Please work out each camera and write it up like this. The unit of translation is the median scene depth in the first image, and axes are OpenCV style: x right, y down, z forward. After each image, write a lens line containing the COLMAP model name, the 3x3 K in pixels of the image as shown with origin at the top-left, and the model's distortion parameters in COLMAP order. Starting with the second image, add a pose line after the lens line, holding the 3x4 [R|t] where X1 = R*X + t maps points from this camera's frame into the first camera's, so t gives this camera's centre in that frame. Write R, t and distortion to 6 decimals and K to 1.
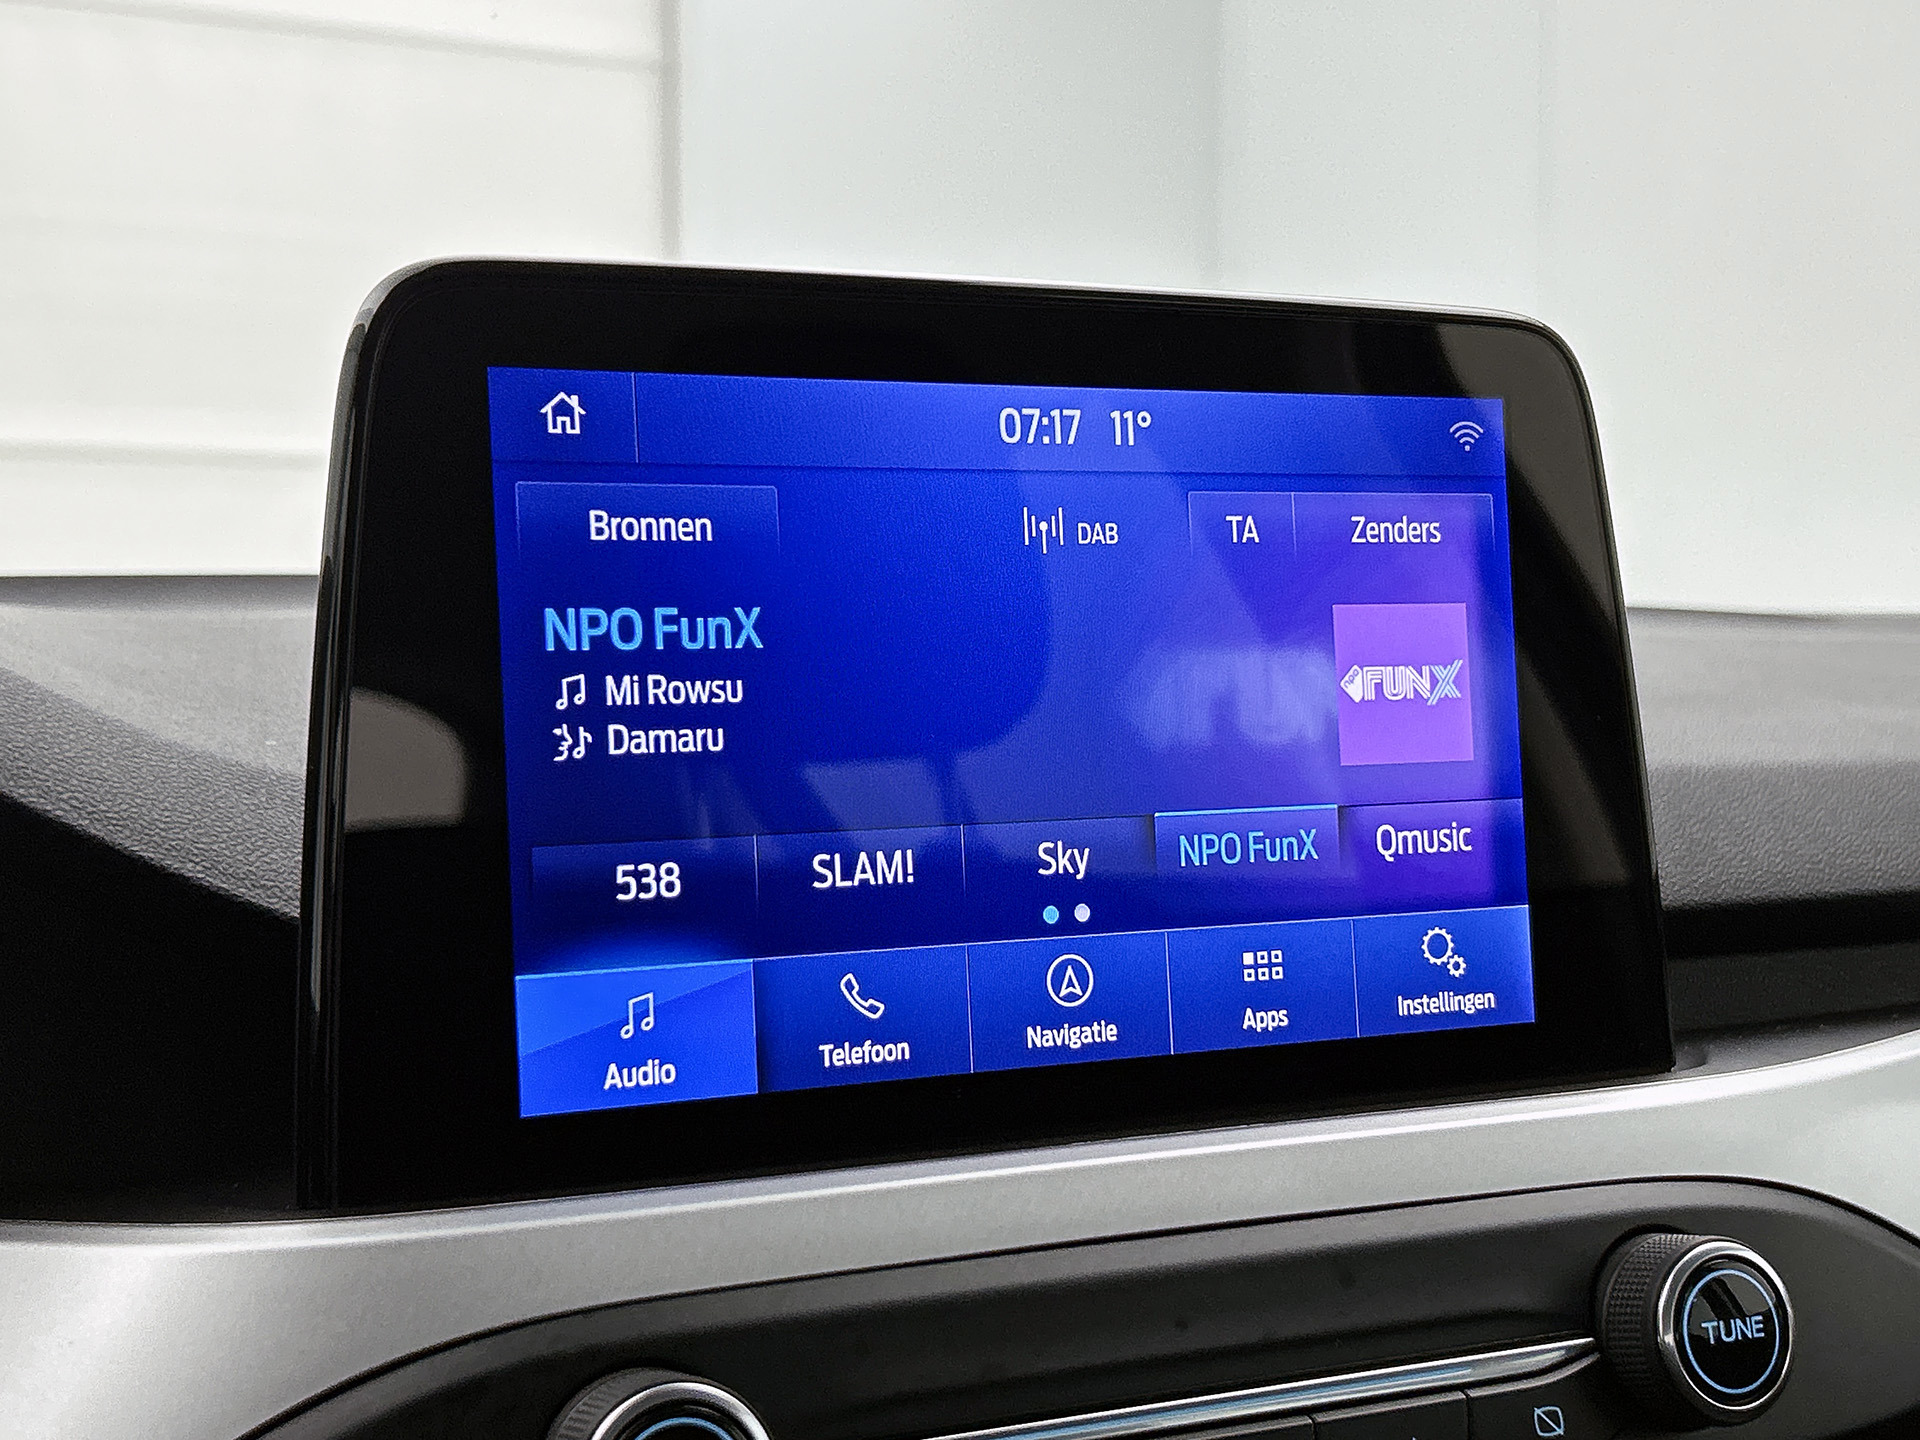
lens RADIAL K [[2640.5, 0, 947.2], [0, 2640.5, 760.5], [0, 0, 1]] dist [0.141656, 0.000000]
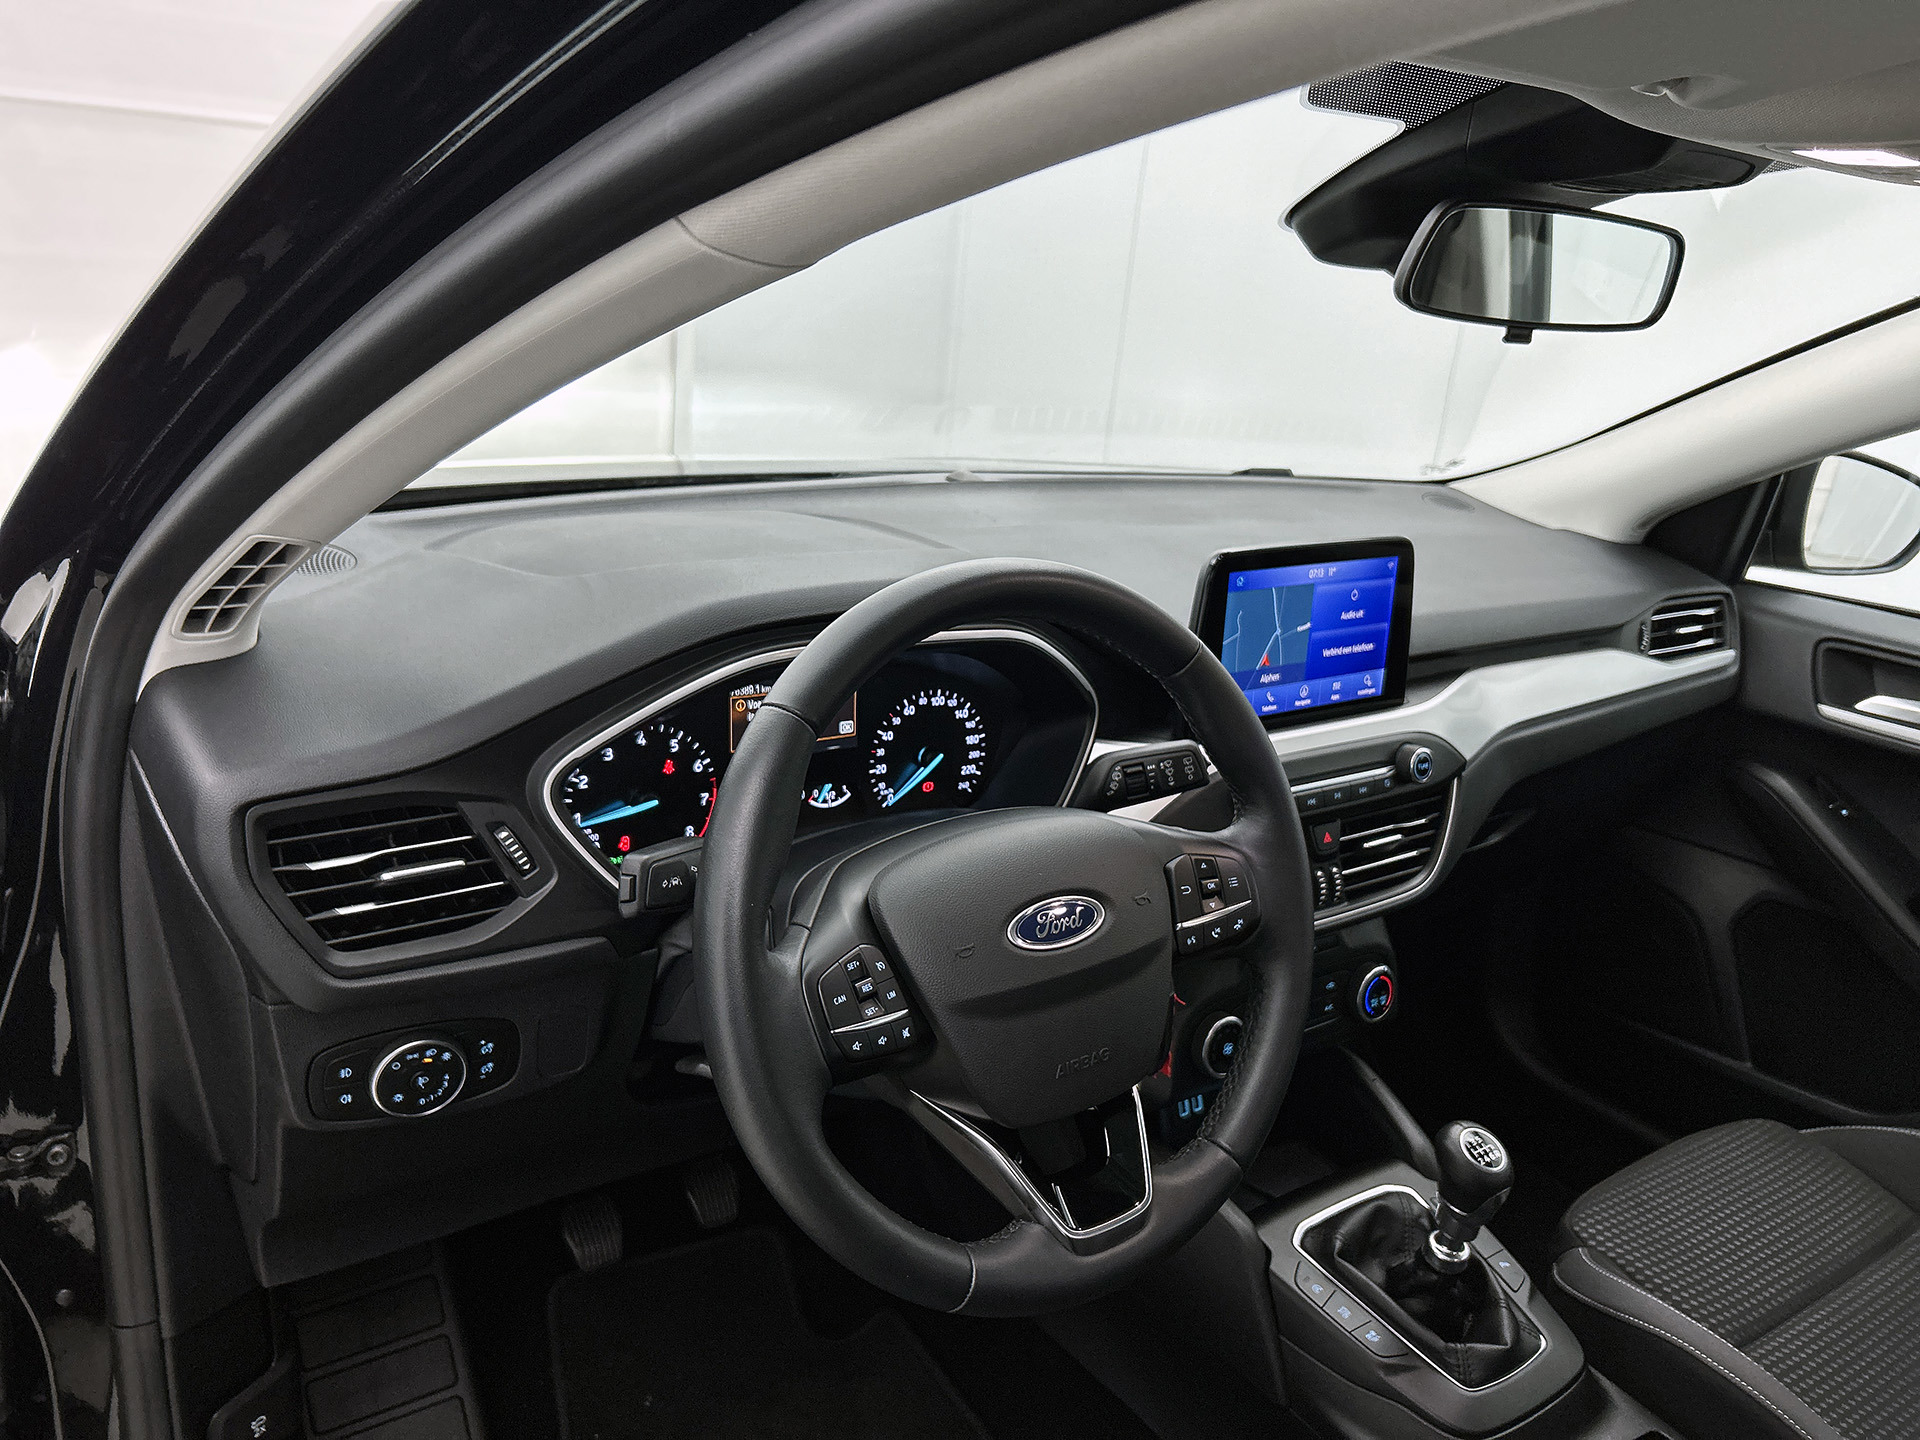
lens RADIAL K [[1502.9, 0, 978.4], [0, 1502.9, 748.4], [0, 0, 1]] dist [0.045805, -0.073057]
pose [[0.977972, 0.027316, 0.206940, -1.061072], [-0.086378, 0.955493, 0.282086, -0.519250], [-0.190024, -0.293747, 0.936805, -1.406002]]
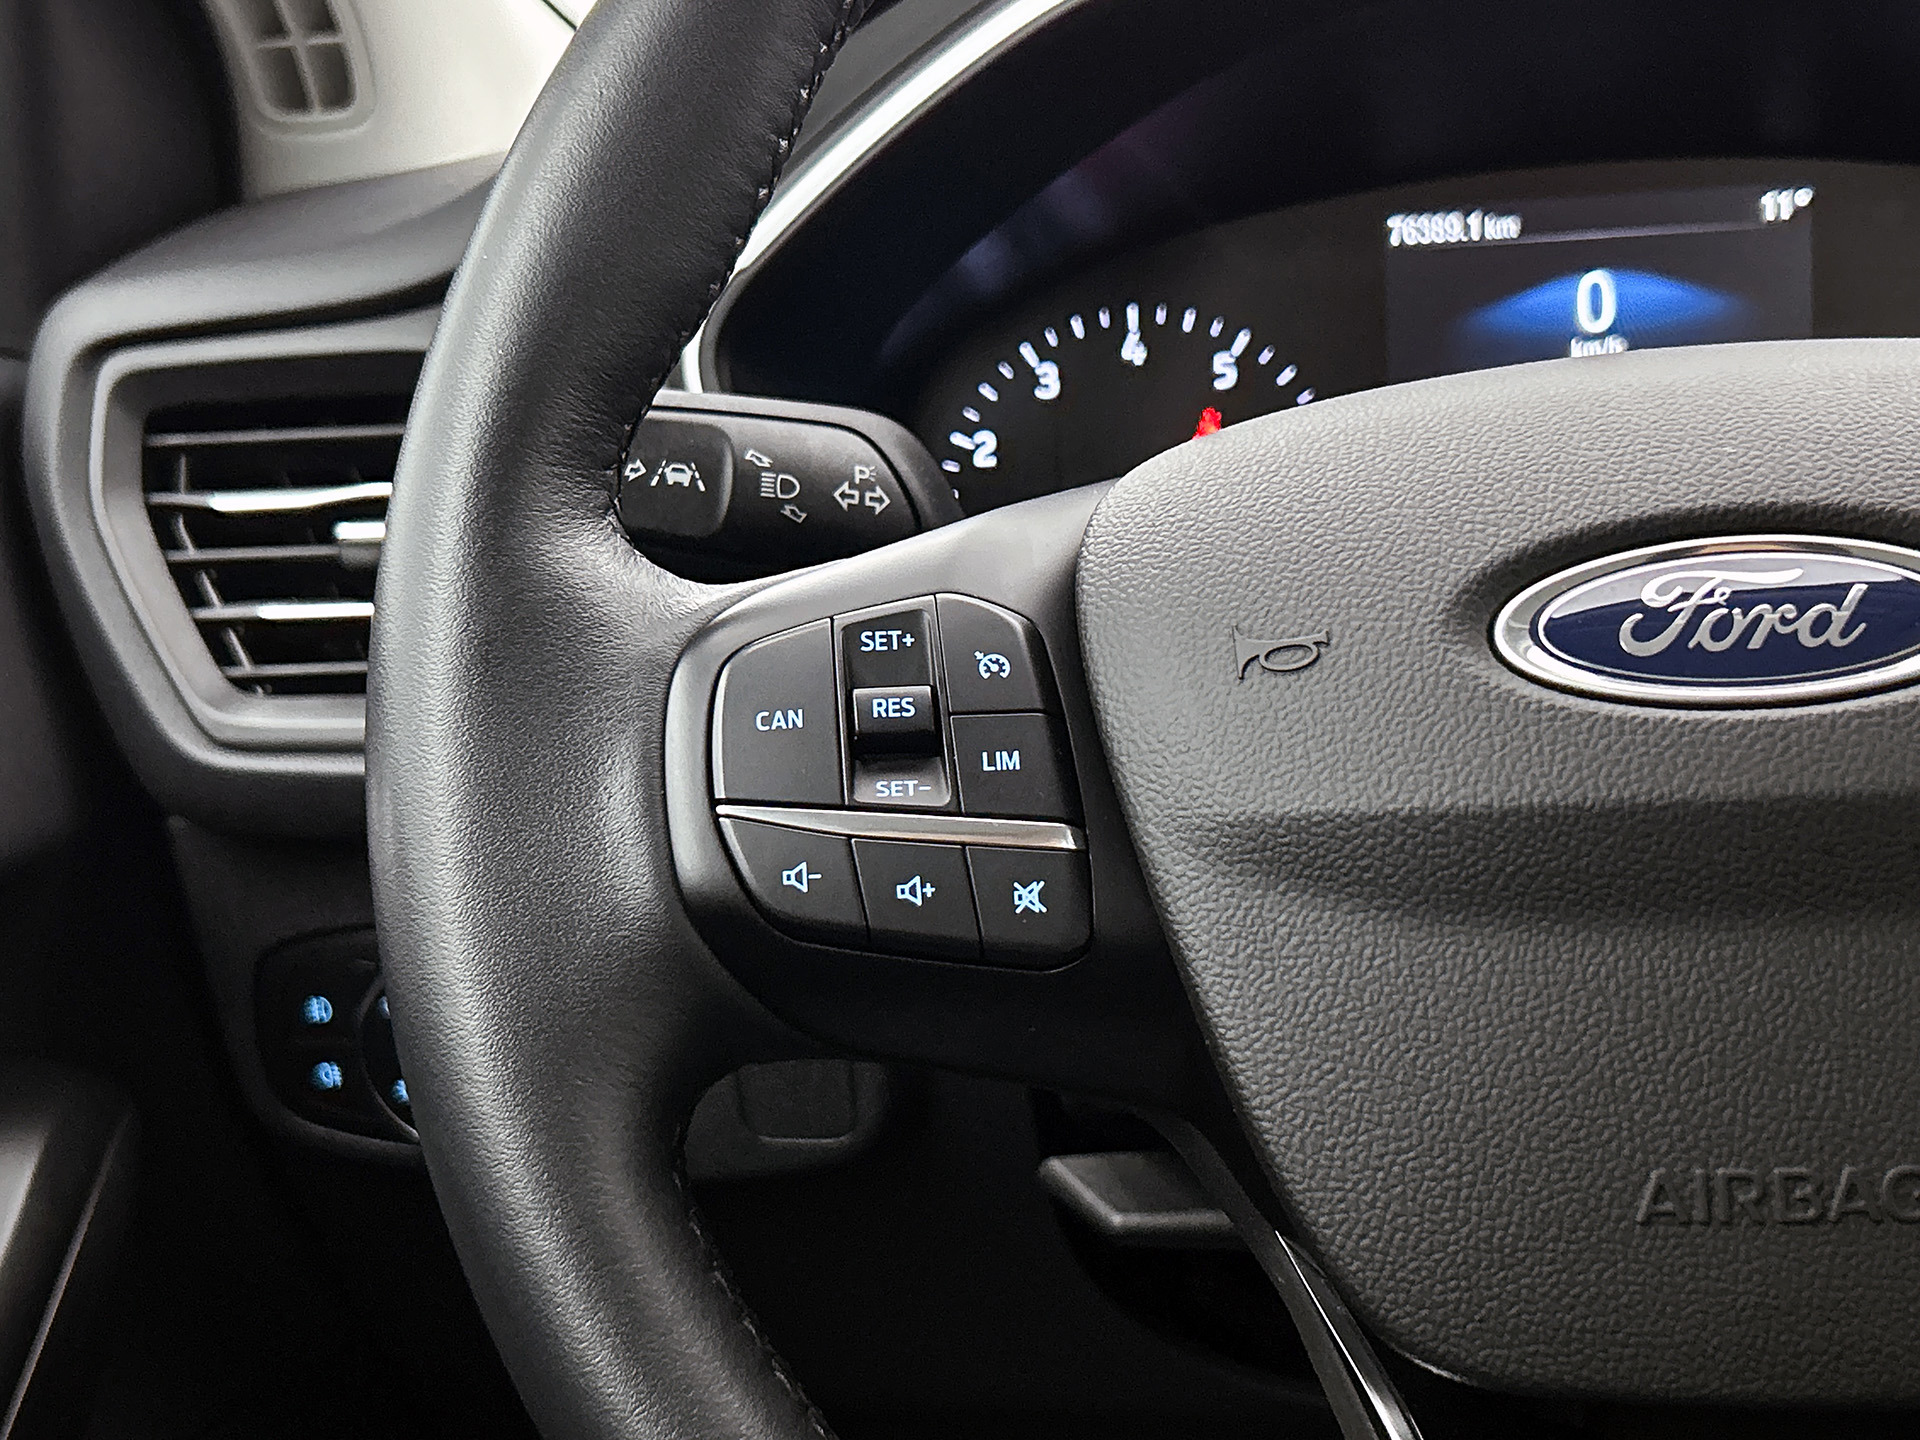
lens RADIAL K [[2640.5, 0, 954.6], [0, 2640.5, 725.3], [0, 0, 1]] dist [0.141656, 0.000000]
pose [[0.820982, 0.067445, -0.566956, -0.300793], [0.031744, 0.986070, 0.163271, 0.090896], [0.570071, -0.152040, 0.807405, -0.565750]]
